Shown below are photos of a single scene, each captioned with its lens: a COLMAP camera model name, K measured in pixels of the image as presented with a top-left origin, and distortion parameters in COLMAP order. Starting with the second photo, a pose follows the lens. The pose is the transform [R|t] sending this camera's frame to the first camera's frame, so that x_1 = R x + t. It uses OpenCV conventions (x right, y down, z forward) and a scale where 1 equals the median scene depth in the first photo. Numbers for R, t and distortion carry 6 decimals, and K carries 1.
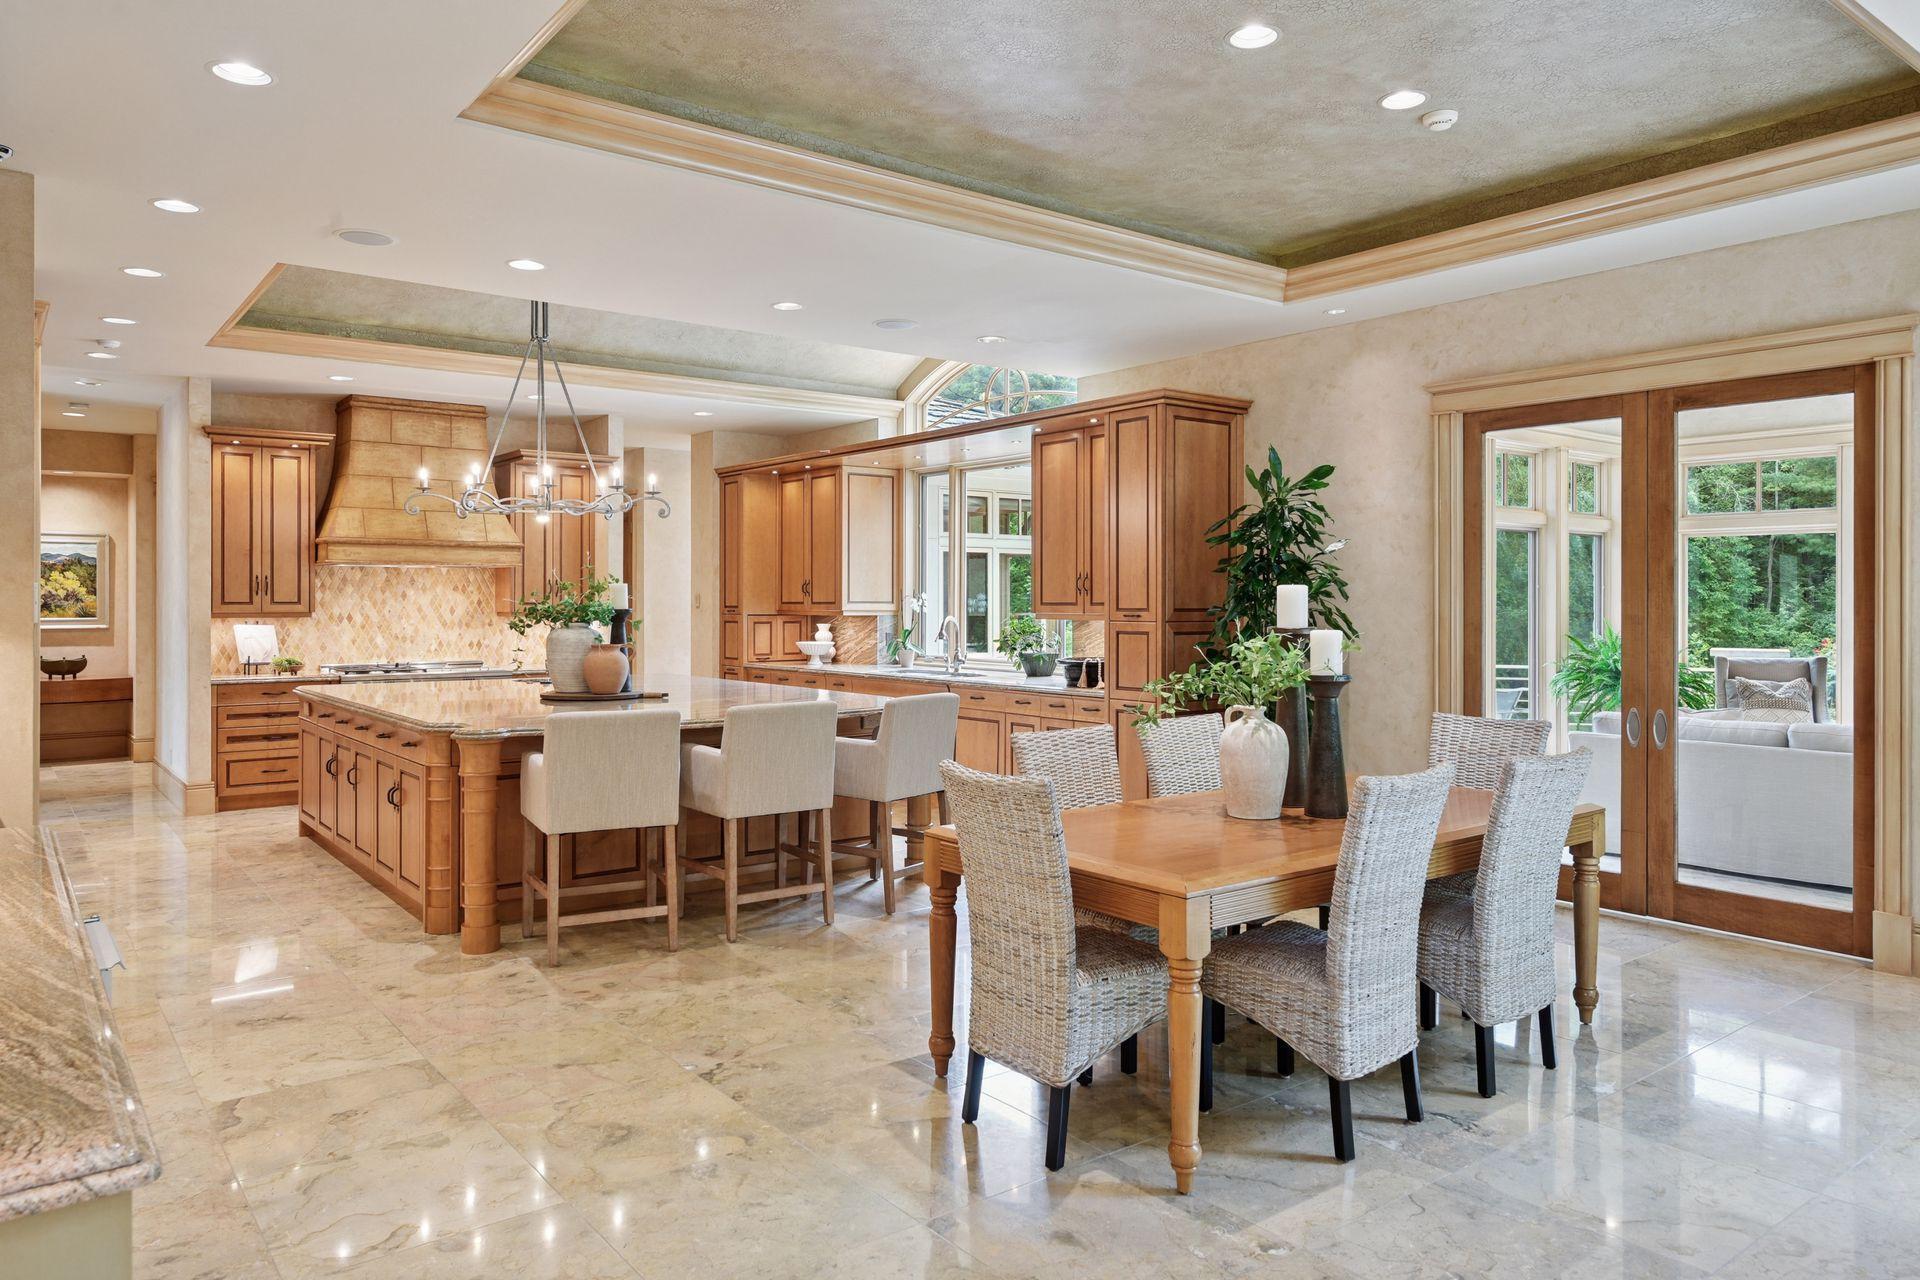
lens RADIAL K [[1253.4, 0, 958.4], [0, 1253.4, 620.7], [0, 0, 1]] dist [-0.000340, 0.000011]
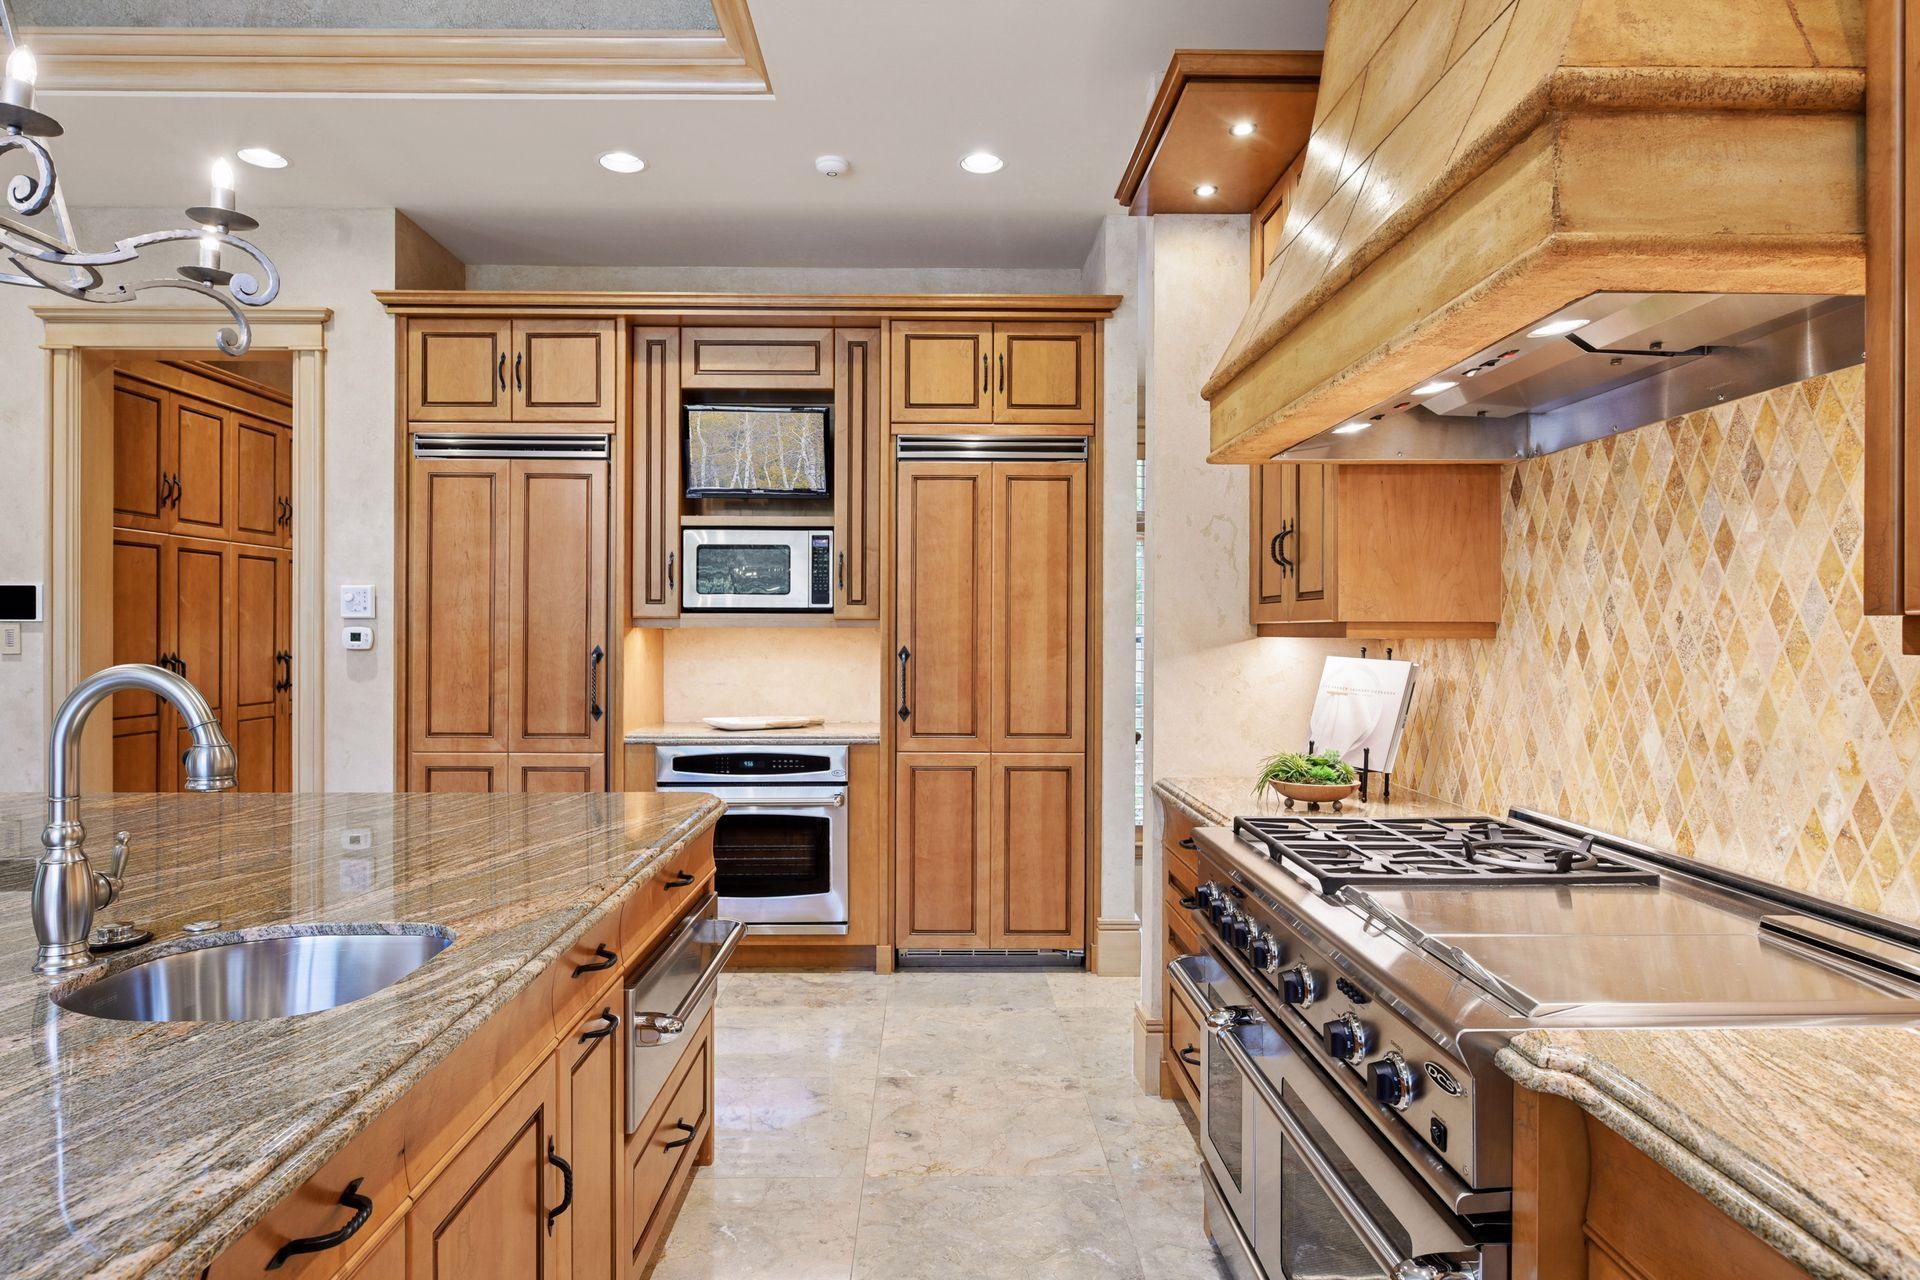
lens RADIAL K [[1103.7, 0, 953.6], [0, 1103.7, 632.3], [0, 0, 1]] dist [0.005352, 0.000318]
pose [[-0.605012, -0.003034, -0.796211, -0.220747], [-0.016835, 0.999818, 0.008982, -0.004716], [0.796038, 0.018838, -0.604953, 1.017252]]
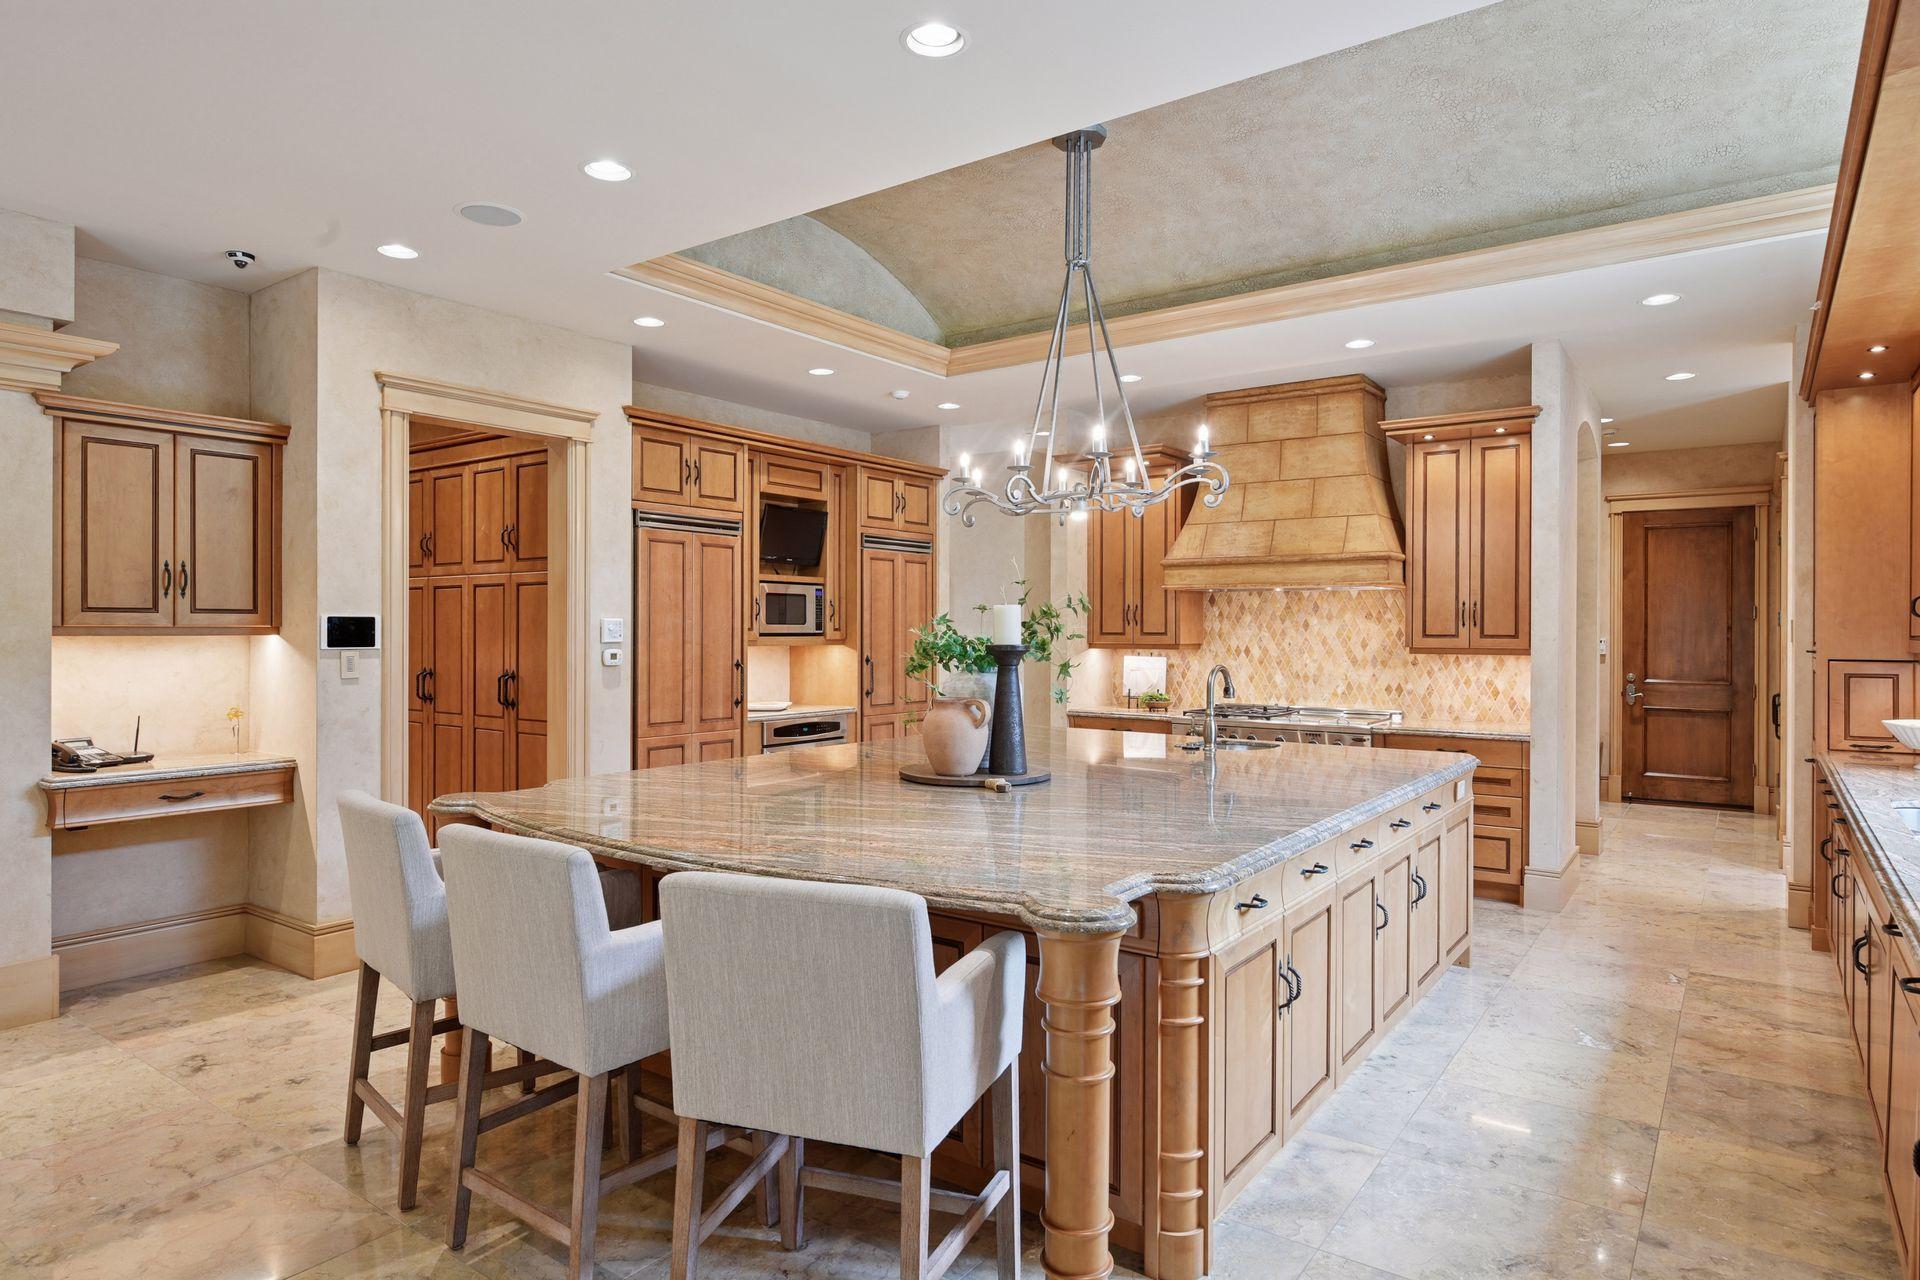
lens RADIAL K [[1092.6, 0, 957.5], [0, 1092.6, 636.8], [0, 0, 1]] dist [0.005144, -0.000867]
pose [[0.277588, 0.003916, -0.960692, 0.186274], [-0.016790, 0.999859, -0.000776, -0.008218], [0.960554, 0.016345, 0.277614, 0.584650]]
